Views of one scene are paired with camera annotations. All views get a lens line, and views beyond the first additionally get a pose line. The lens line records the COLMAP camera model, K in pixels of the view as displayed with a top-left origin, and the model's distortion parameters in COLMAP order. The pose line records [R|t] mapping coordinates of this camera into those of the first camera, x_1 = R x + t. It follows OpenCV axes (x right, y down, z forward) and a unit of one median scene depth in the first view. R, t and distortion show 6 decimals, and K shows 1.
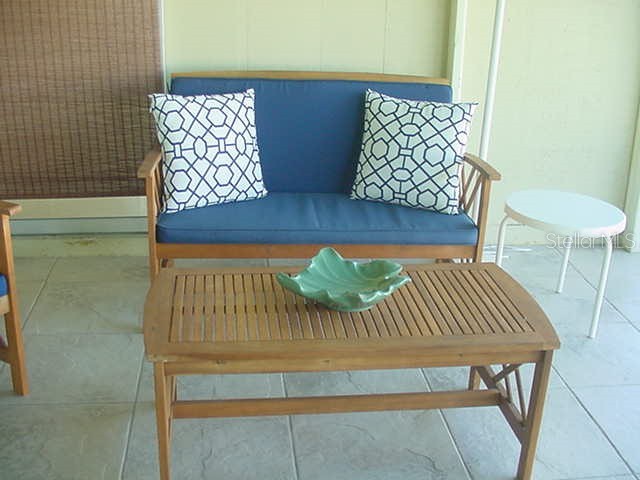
lens RADIAL K [[763.9, 0, 320.0], [0, 763.9, 240.0], [0, 0, 1]] dist [-0.265078, 0.220661]
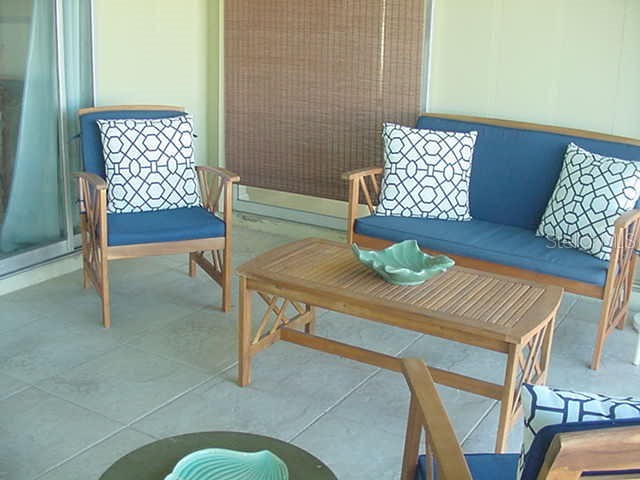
lens RADIAL K [[763.9, 0, 320.0], [0, 763.9, 240.0], [0, 0, 1]] dist [-0.265078, 0.220661]
pose [[0.787396, 0.168347, -0.593016, 0.470472], [-0.229655, 0.972847, -0.028757, 0.061115], [0.572072, 0.158832, 0.804677, -0.079148]]
